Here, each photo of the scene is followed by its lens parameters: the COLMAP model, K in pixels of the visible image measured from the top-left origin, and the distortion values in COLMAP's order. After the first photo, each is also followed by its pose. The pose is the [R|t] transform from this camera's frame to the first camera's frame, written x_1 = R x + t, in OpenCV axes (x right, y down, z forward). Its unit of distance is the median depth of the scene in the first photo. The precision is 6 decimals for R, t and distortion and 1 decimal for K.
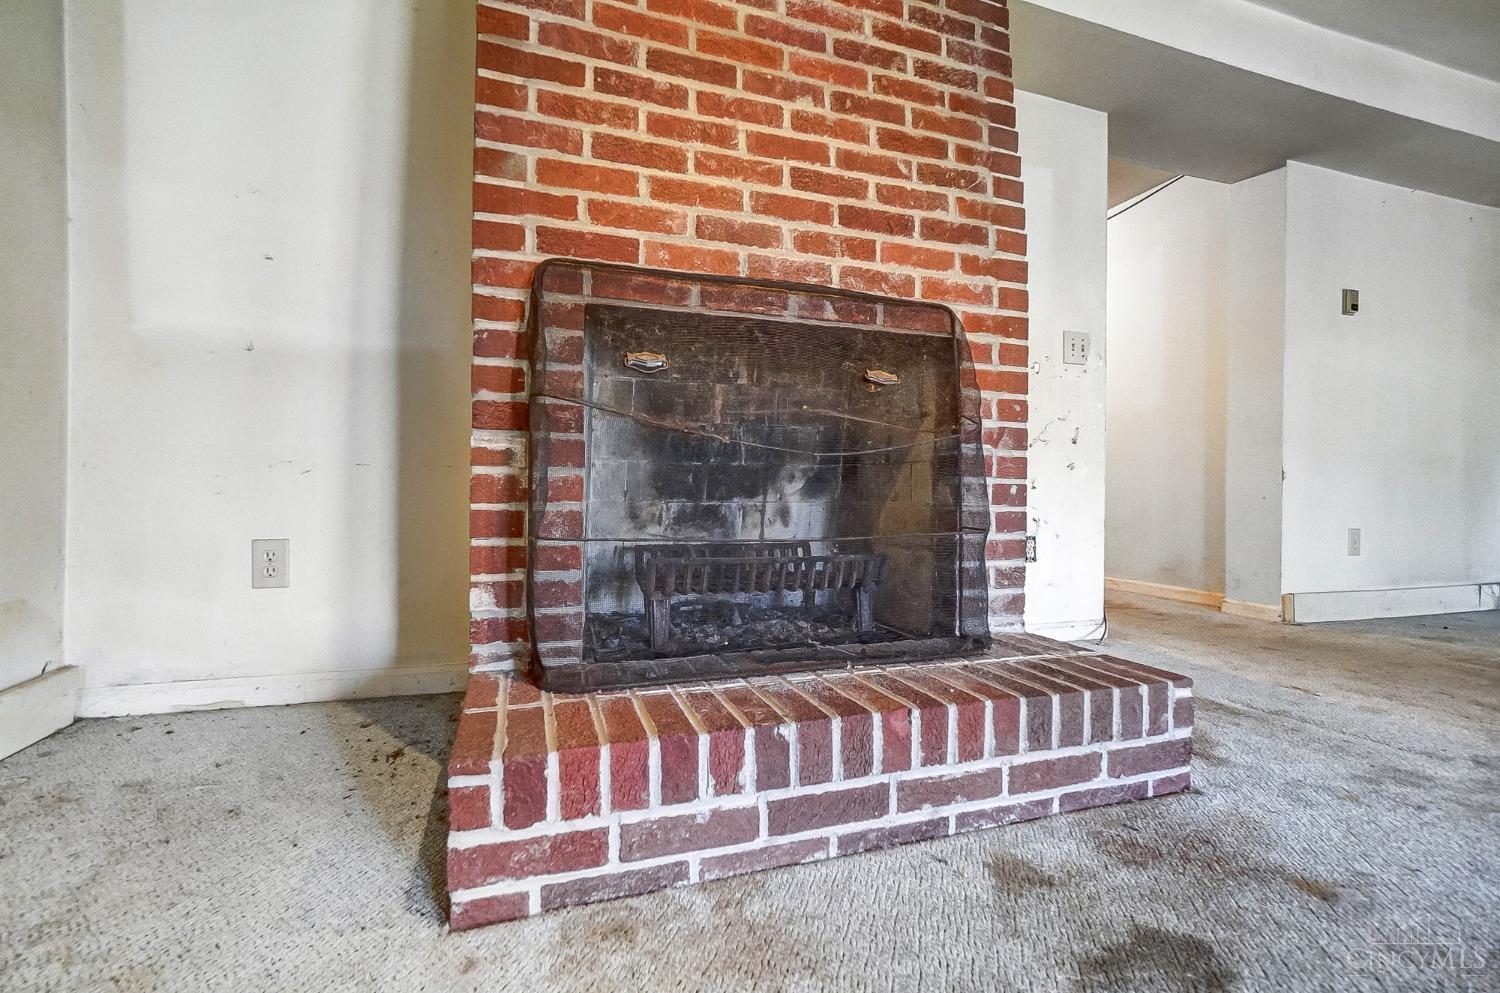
lens RADIAL K [[641.4, 0, 750.0], [0, 641.4, 496.5], [0, 0, 1]] dist [-0.021699, 0.018828]
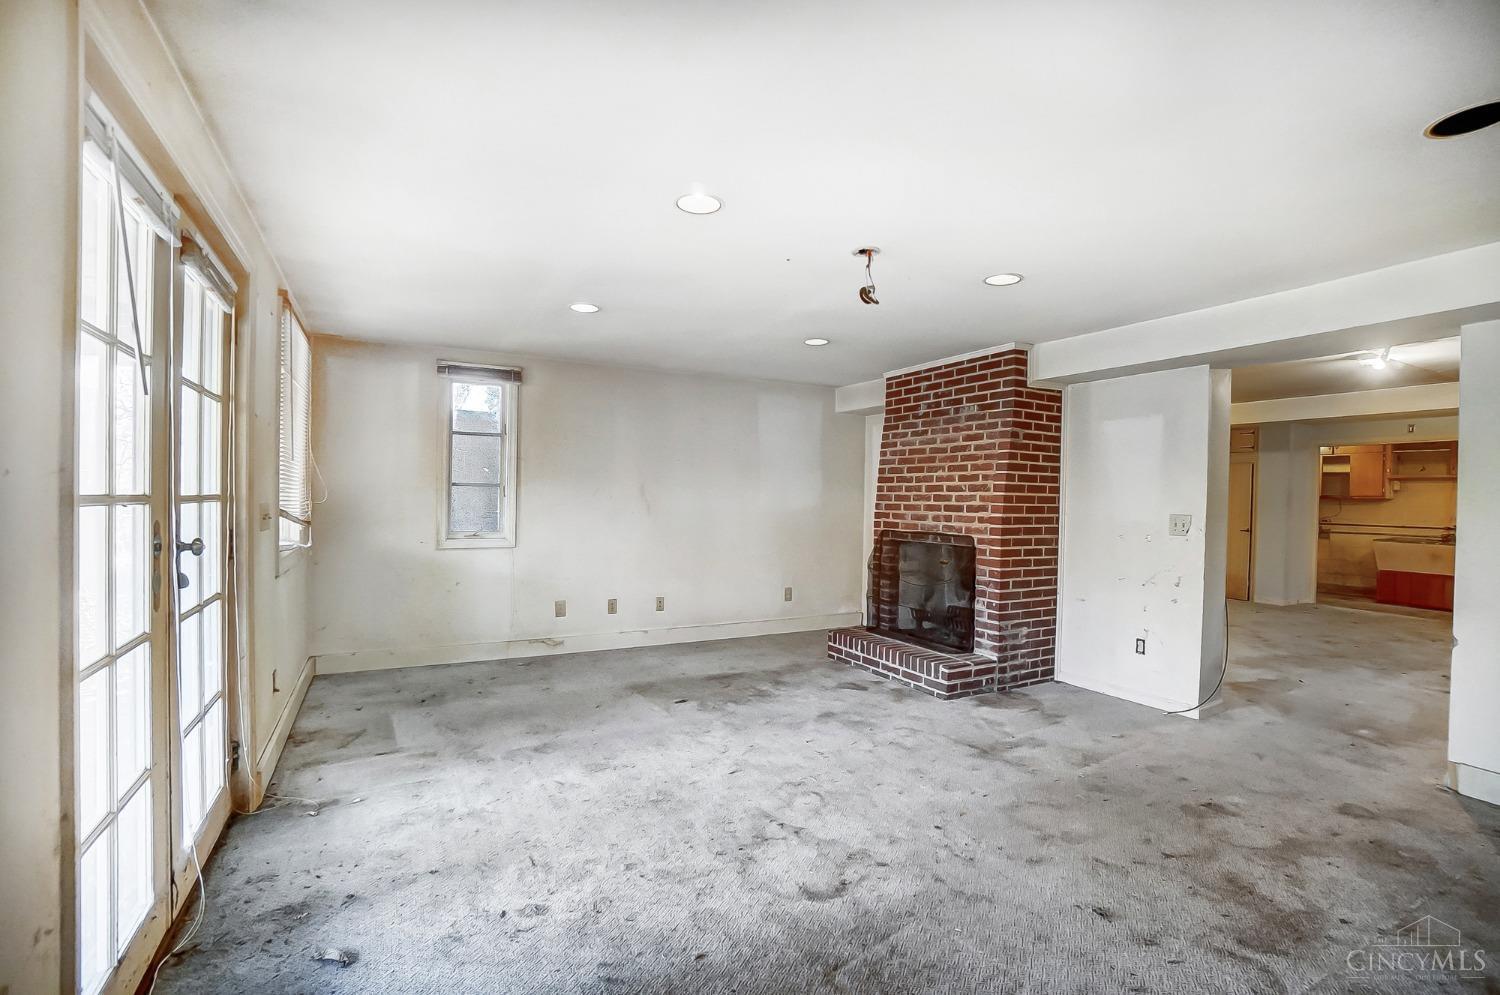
lens RADIAL K [[682.0, 0, 750.0], [0, 682.0, 497.5], [0, 0, 1]] dist [-0.066184, 0.025690]
pose [[0.176778, -0.002398, -0.984248, 3.386770], [-0.019234, 0.999798, -0.005891, -0.472559], [0.984063, 0.019973, 0.176696, -0.549150]]
